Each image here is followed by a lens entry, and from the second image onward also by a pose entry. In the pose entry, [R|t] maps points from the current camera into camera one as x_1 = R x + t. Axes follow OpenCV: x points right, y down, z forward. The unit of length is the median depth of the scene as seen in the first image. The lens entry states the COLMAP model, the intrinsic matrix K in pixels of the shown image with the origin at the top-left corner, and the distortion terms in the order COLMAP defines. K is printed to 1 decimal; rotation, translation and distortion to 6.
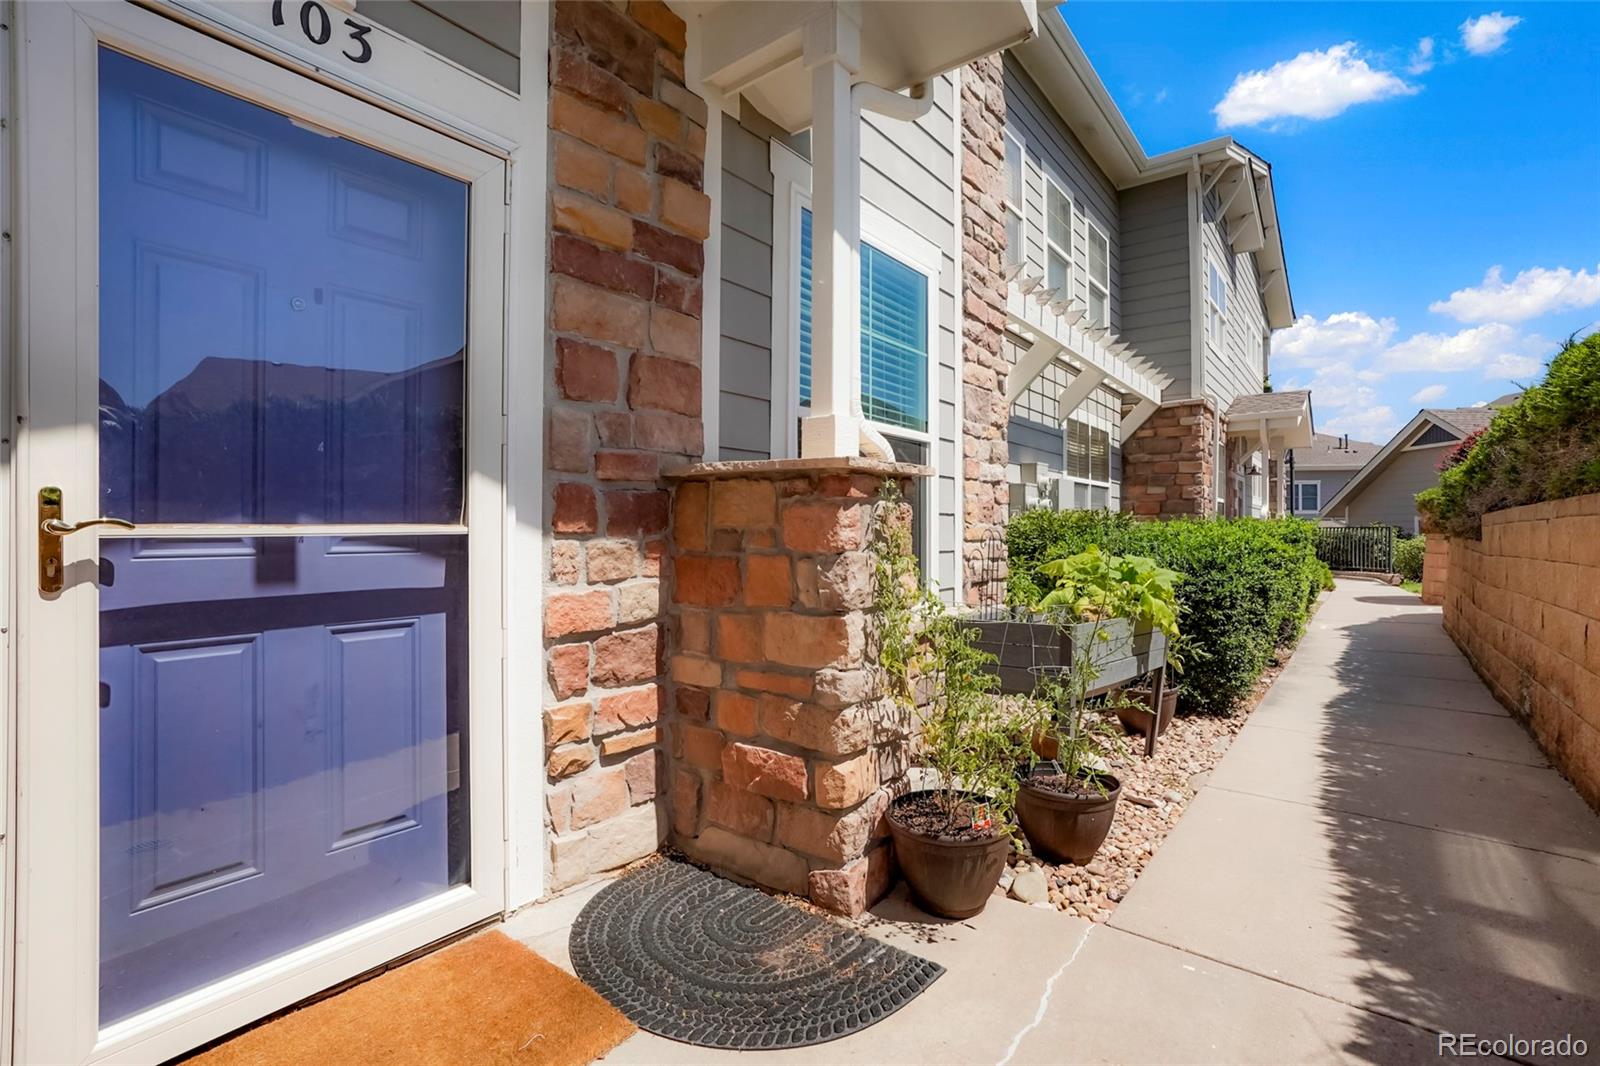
lens RADIAL K [[746.7, 0, 795.7], [0, 746.7, 528.5], [0, 0, 1]] dist [-0.036649, 0.015167]
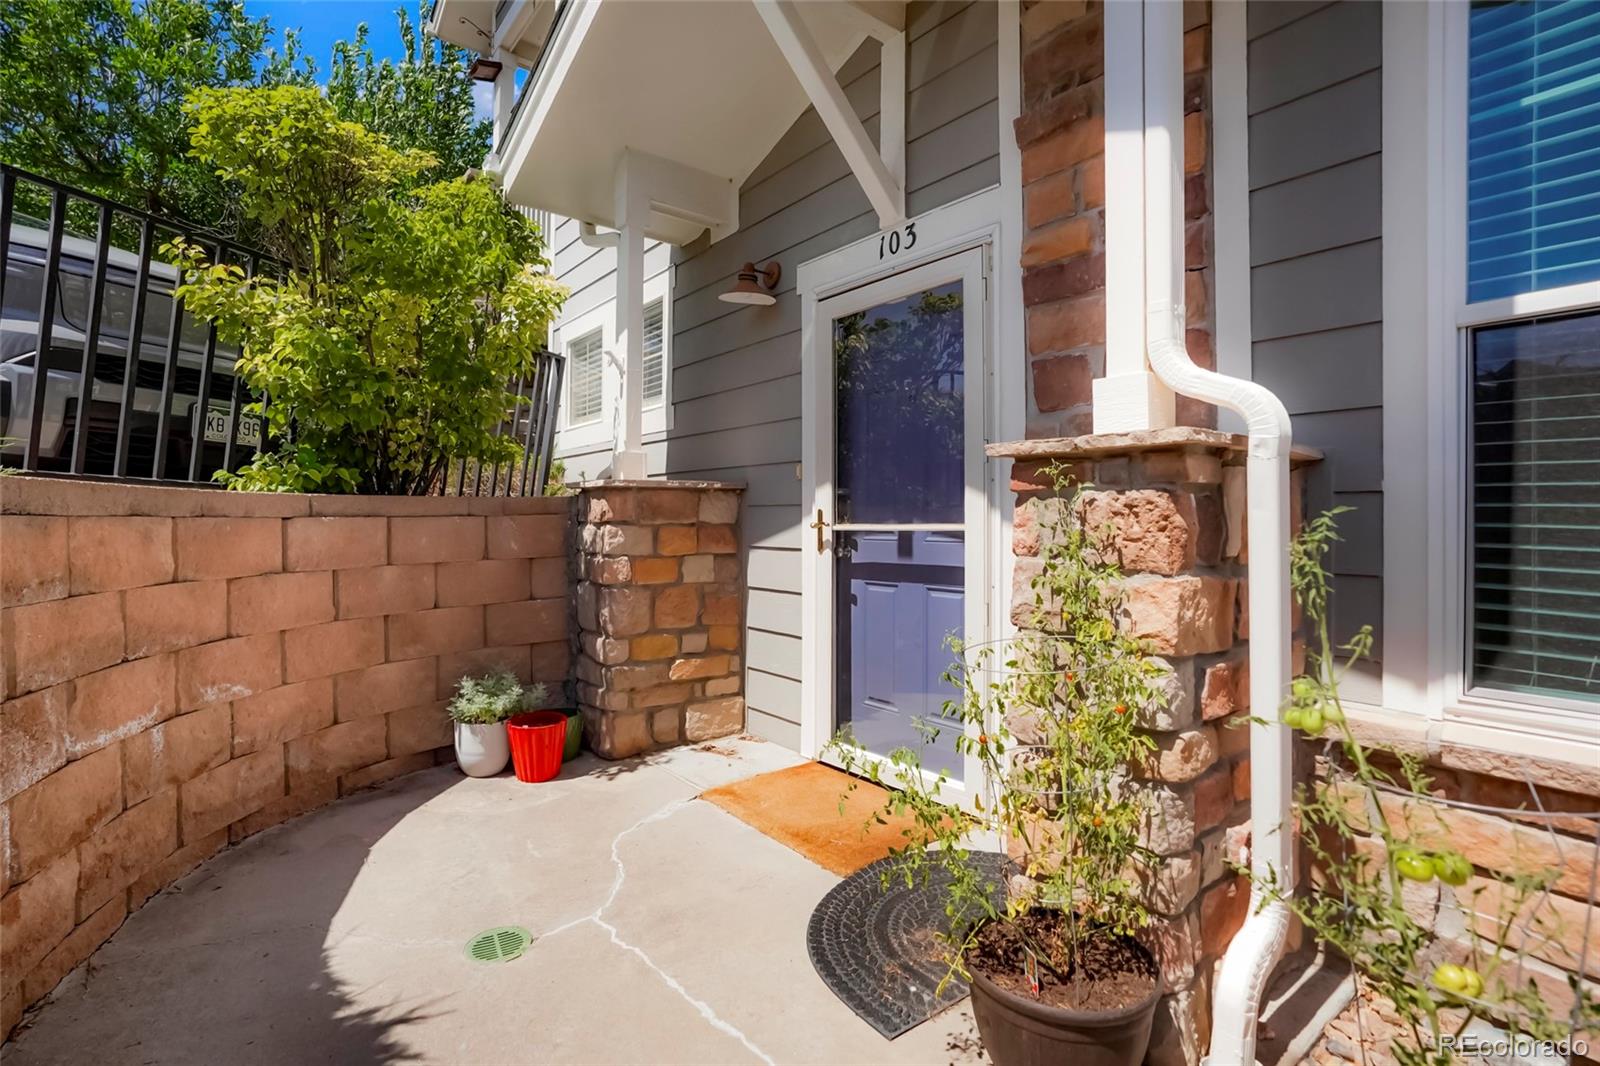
lens RADIAL K [[746.7, 0, 796.1], [0, 746.7, 528.9], [0, 0, 1]] dist [-0.036649, 0.015167]
pose [[-0.233701, 0.007801, -0.972277, 1.119886], [-0.004306, 0.999950, 0.009058, -0.008371], [0.972299, 0.006303, -0.233655, 1.148825]]
